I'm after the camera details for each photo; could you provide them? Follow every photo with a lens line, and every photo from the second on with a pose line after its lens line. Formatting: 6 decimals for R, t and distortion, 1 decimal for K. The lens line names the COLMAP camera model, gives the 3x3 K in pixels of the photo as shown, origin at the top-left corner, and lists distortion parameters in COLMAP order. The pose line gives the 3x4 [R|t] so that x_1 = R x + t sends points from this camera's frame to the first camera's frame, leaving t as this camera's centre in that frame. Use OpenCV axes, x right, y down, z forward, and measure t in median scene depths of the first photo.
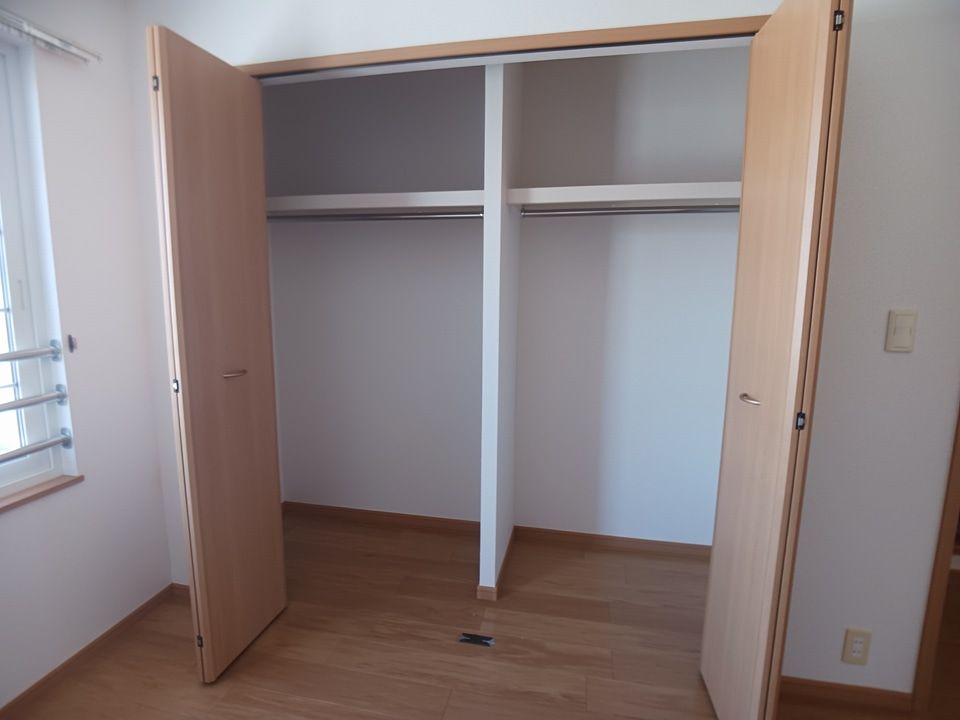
lens RADIAL K [[543.9, 0, 480.0], [0, 543.9, 360.0], [0, 0, 1]] dist [-0.028164, -0.000259]
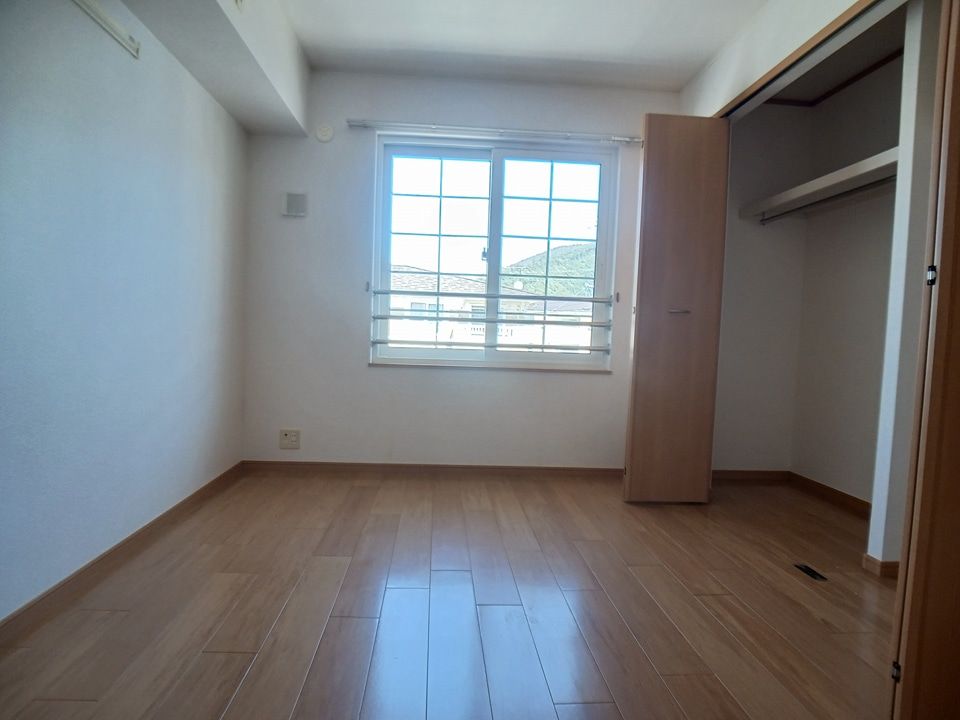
lens RADIAL K [[543.9, 0, 480.0], [0, 543.9, 360.0], [0, 0, 1]] dist [-0.028164, -0.000259]
pose [[0.304695, 0.054922, -0.950865, 0.842827], [-0.176775, 0.984251, 0.000205, 0.254490], [0.935901, 0.168027, 0.309605, 0.020275]]
